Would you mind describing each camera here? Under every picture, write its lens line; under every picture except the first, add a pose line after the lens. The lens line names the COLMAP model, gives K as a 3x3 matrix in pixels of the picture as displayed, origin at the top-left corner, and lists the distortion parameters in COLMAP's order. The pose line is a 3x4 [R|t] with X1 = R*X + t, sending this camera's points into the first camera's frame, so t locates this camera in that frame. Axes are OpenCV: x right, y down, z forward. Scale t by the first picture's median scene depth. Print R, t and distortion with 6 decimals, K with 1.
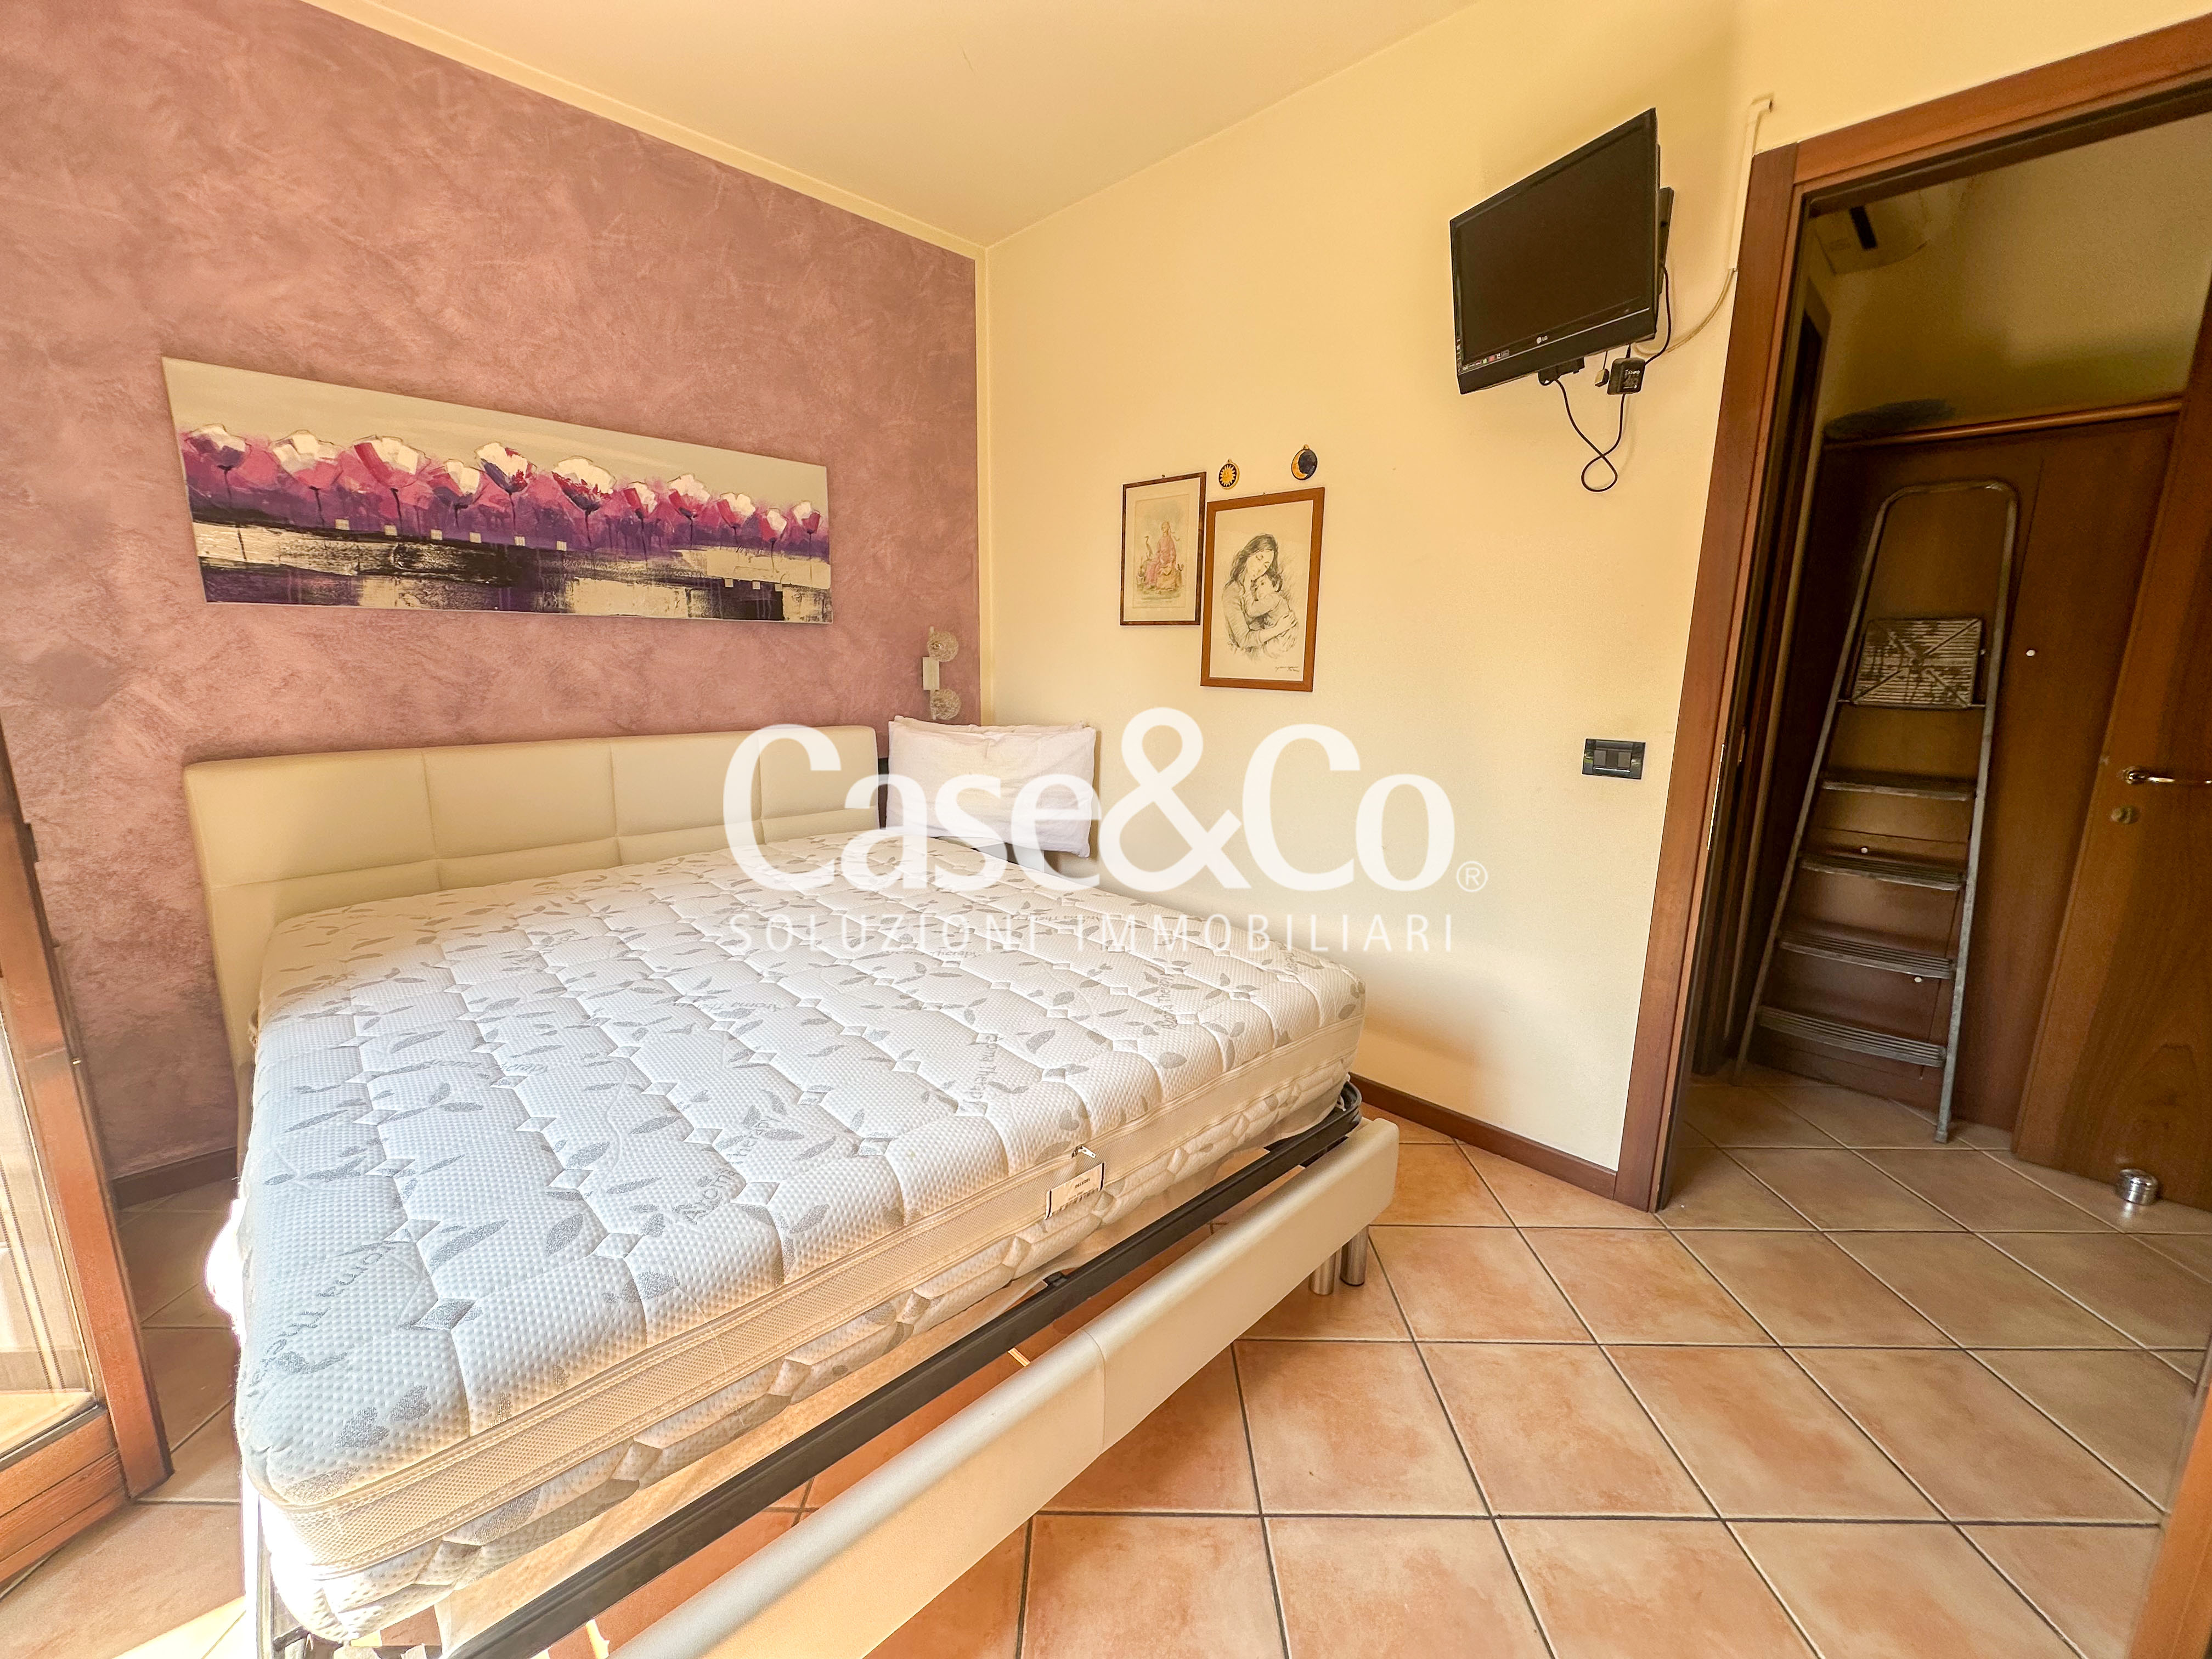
lens RADIAL K [[885.8, 0, 1107.4], [0, 885.8, 829.4], [0, 0, 1]] dist [-0.003644, 0.001002]
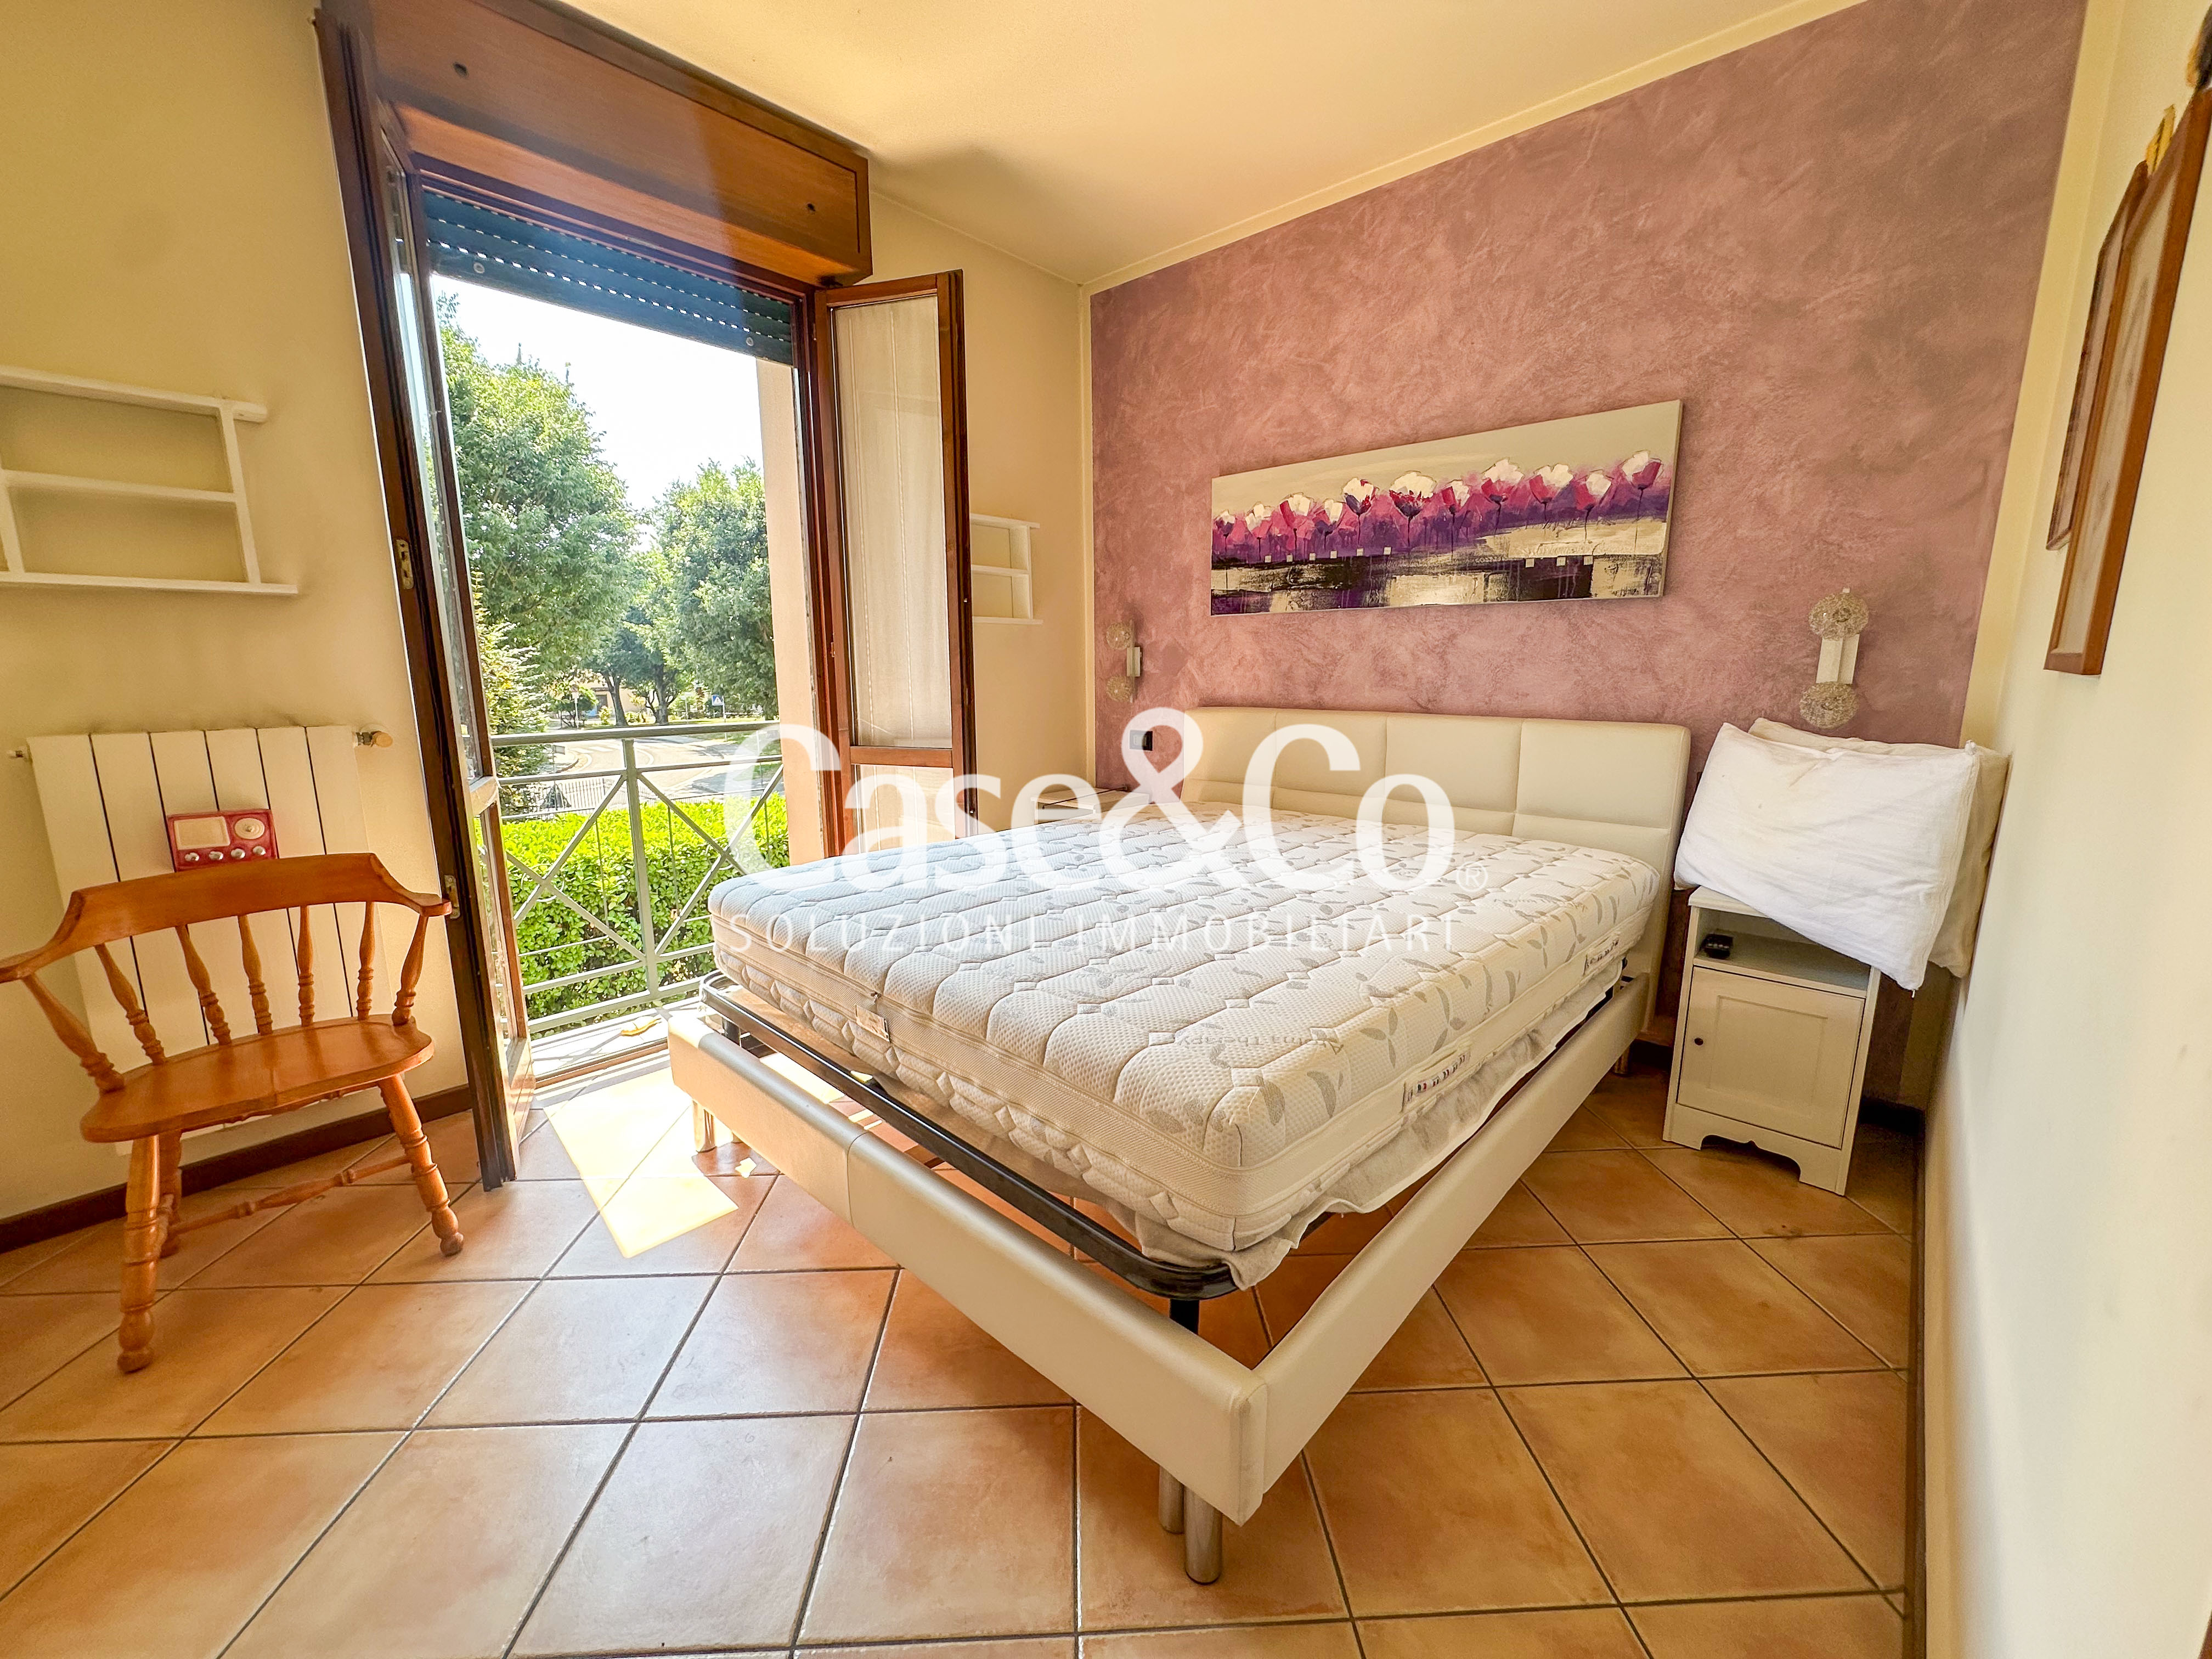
lens RADIAL K [[885.8, 0, 1107.4], [0, 885.8, 829.4], [0, 0, 1]] dist [-0.003644, 0.001002]
pose [[0.050484, 0.172641, -0.983690, 0.608948], [-0.193353, 0.968001, 0.159965, -0.071402], [0.979830, 0.182124, 0.082249, 0.589516]]
